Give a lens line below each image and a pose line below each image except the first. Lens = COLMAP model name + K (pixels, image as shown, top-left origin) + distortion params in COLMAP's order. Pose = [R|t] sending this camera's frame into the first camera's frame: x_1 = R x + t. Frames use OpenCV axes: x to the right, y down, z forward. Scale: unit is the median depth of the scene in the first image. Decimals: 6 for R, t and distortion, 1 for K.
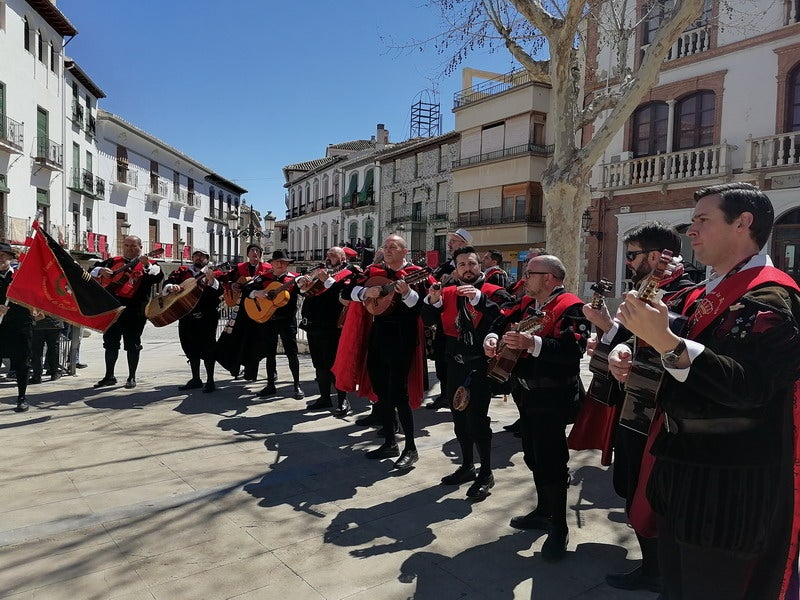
lens RADIAL K [[607.3, 0, 402.7], [0, 607.3, 288.7], [0, 0, 1]] dist [0.095437, -0.118064]
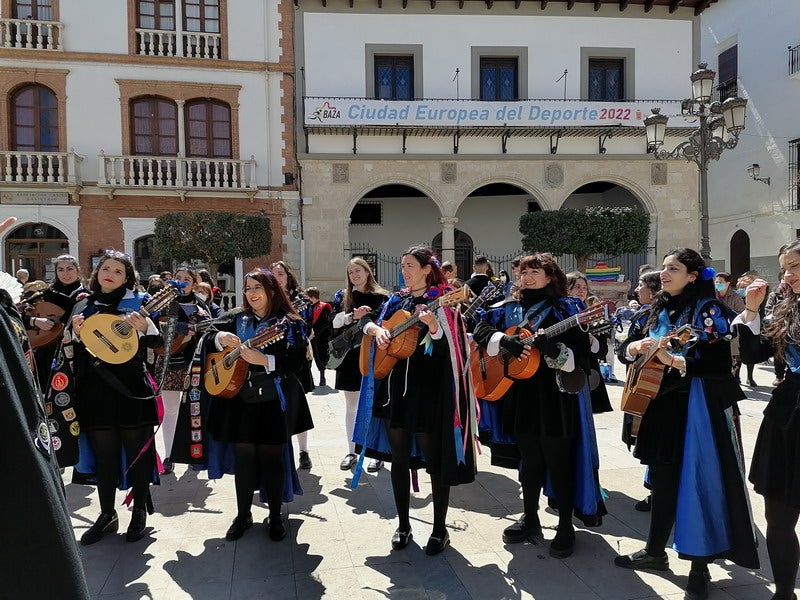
lens RADIAL K [[586.6, 0, 355.0], [0, 586.6, 301.0], [0, 0, 1]] dist [0.083391, -0.096443]
pose [[0.445282, -0.041148, 0.894444, -0.263738], [0.041274, 0.998825, 0.025402, -0.015222], [-0.894439, 0.025607, 0.446457, 0.375508]]
